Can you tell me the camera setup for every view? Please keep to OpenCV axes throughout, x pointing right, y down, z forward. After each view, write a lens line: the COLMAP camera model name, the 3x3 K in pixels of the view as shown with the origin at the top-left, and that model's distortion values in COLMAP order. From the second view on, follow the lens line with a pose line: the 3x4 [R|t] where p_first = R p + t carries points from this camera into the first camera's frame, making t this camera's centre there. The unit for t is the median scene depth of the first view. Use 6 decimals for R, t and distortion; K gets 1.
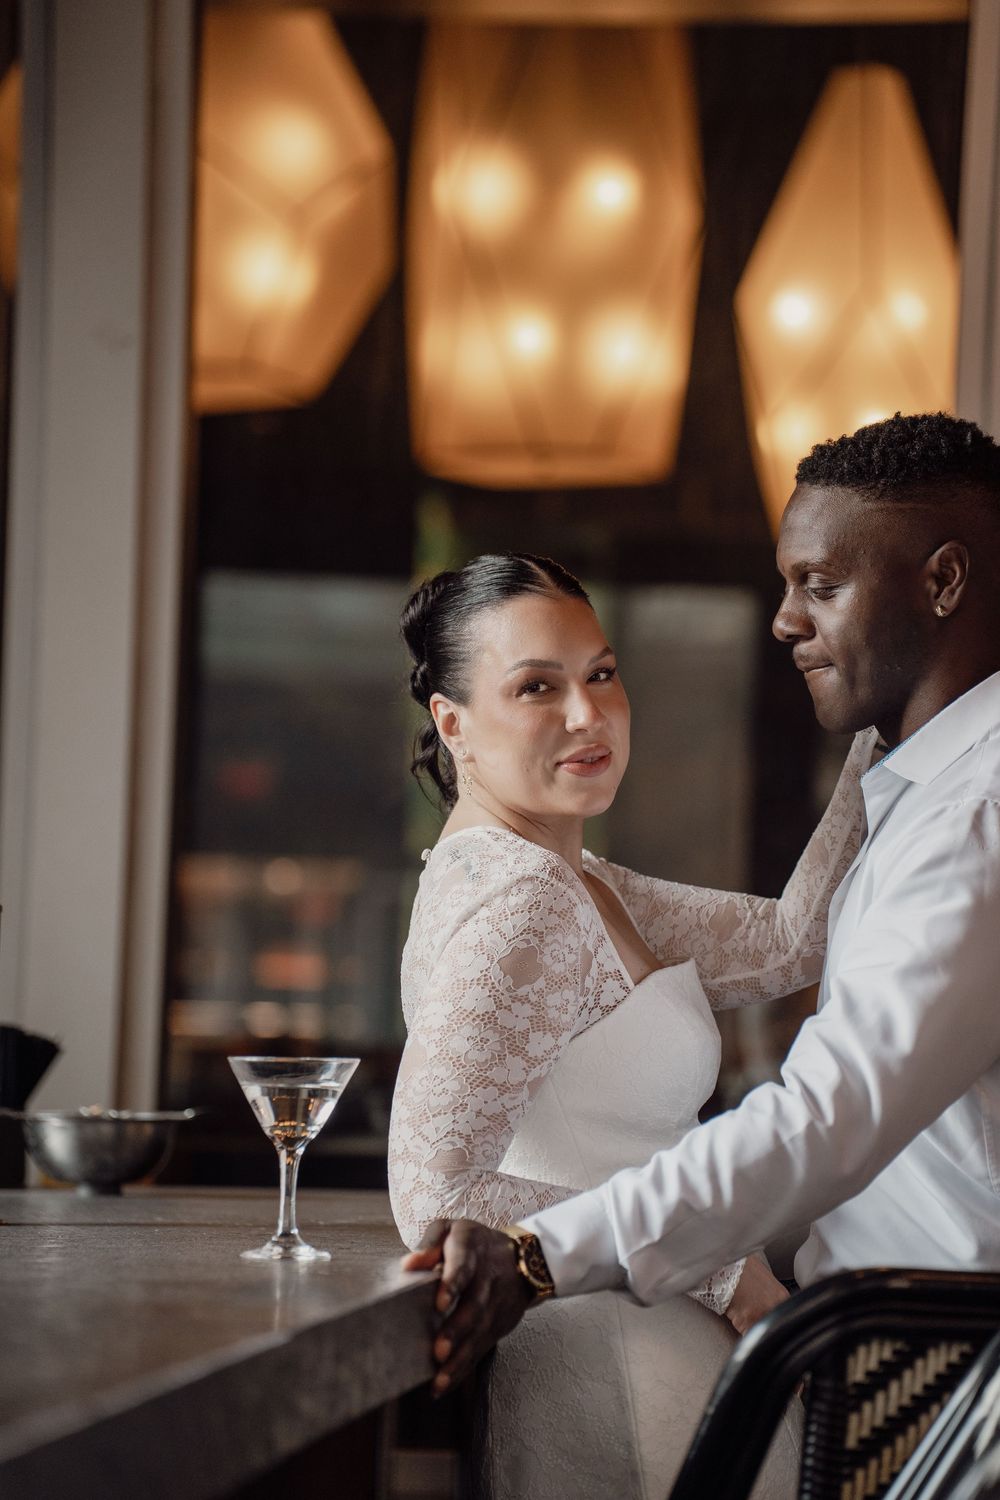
lens RADIAL K [[4930.6, 0, 500.0], [0, 4930.6, 750.0], [0, 0, 1]] dist [-0.019373, 34.277629]
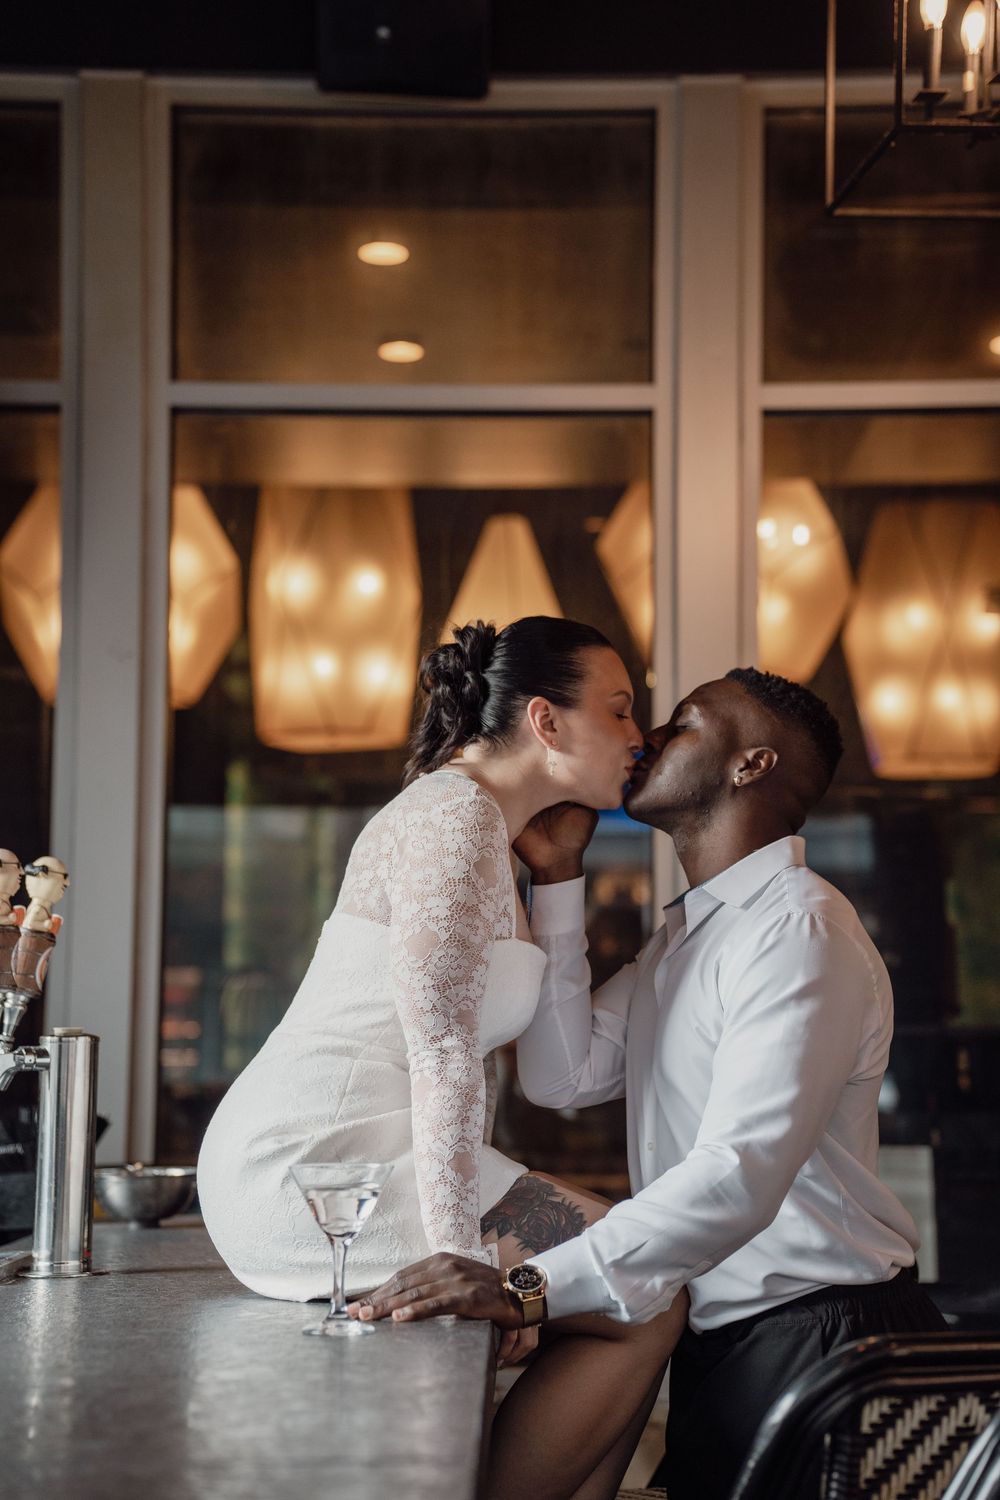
lens RADIAL K [[2566.8, 0, 500.0], [0, 2566.8, 750.0], [0, 0, 1]] dist [0.419277, 0.303720]
pose [[0.994984, -0.018255, 0.098354, -0.063920], [0.023848, 0.998147, -0.055987, -0.005628], [-0.097149, 0.058052, 0.993575, 0.280550]]
